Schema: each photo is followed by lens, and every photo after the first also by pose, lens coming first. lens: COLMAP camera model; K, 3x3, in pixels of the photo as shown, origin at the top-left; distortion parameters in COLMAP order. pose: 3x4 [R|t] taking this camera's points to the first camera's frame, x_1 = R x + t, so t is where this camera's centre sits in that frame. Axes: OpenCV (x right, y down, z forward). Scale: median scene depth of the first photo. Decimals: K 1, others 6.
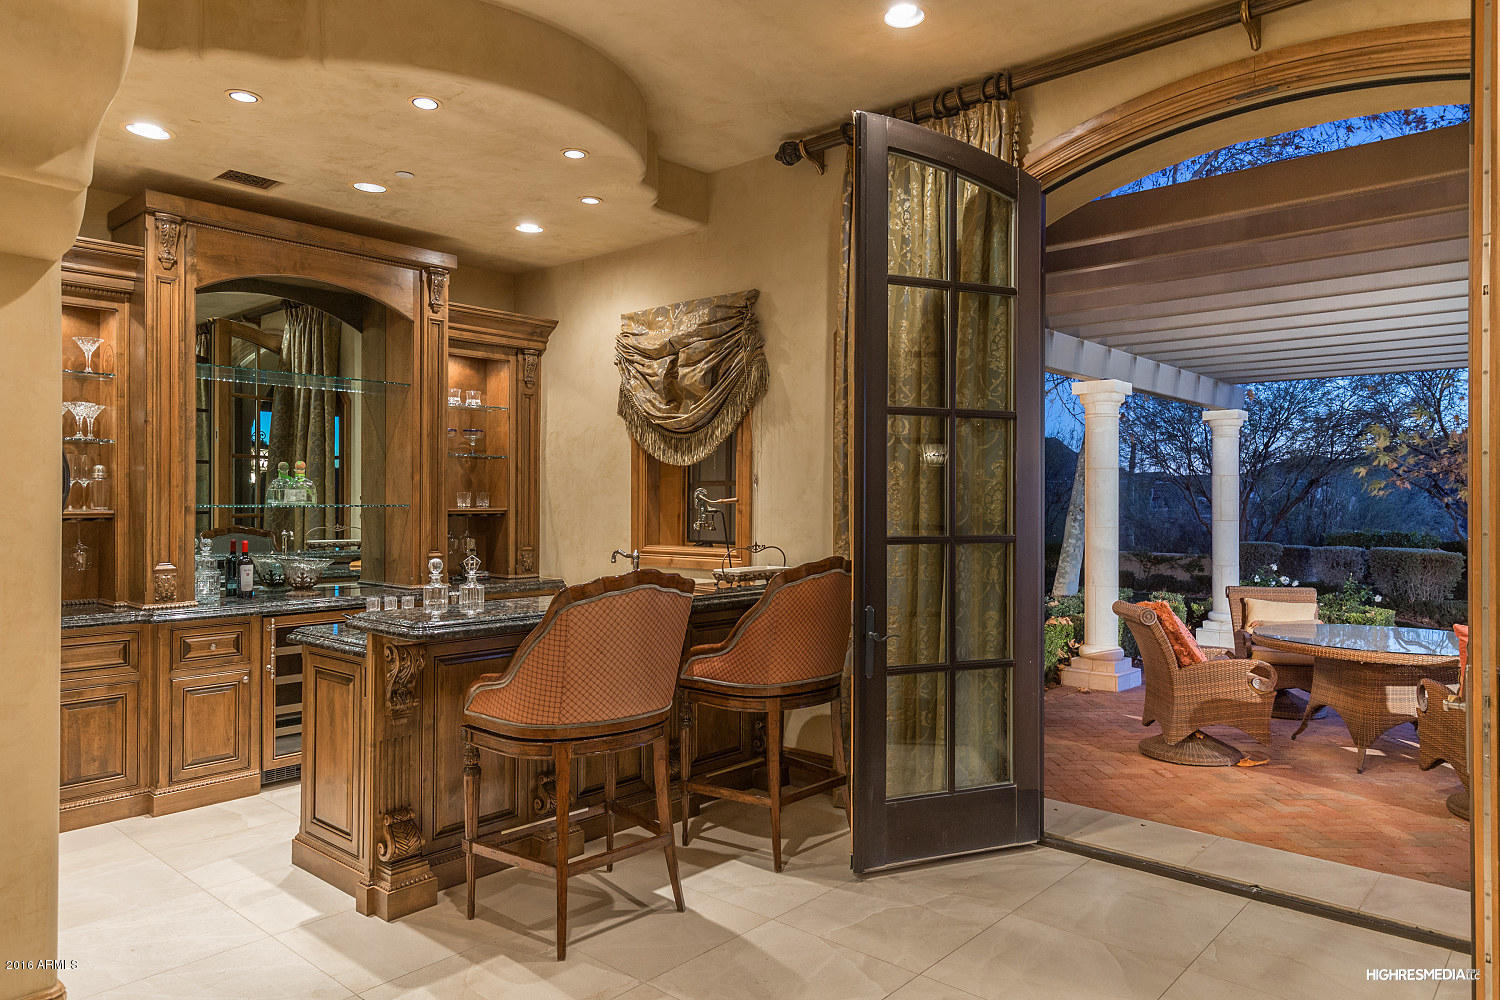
lens RADIAL K [[976.0, 0, 751.2], [0, 976.0, 499.7], [0, 0, 1]] dist [0.020620, -0.005273]
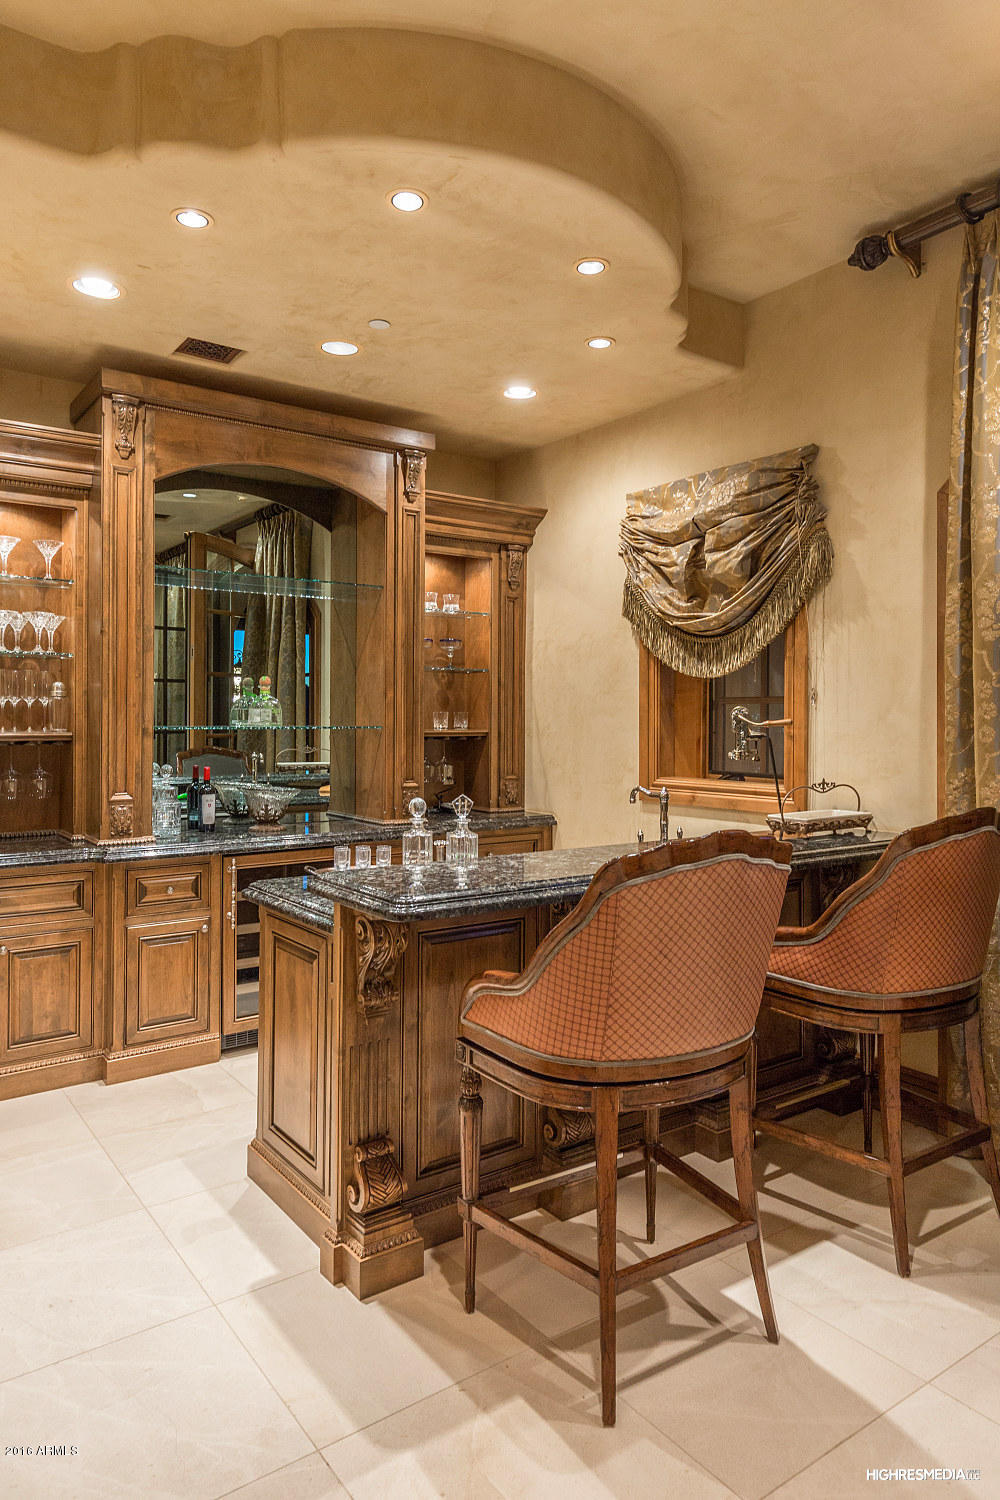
lens RADIAL K [[976.0, 0, 452.3], [0, 976.0, 717.1], [0, 0, 1]] dist [0.020620, -0.005273]
pose [[0.966897, 0.000890, -0.255164, -0.086339], [-0.001241, 0.999998, -0.001214, -0.002474], [0.255163, 0.001491, 0.966897, 0.227286]]
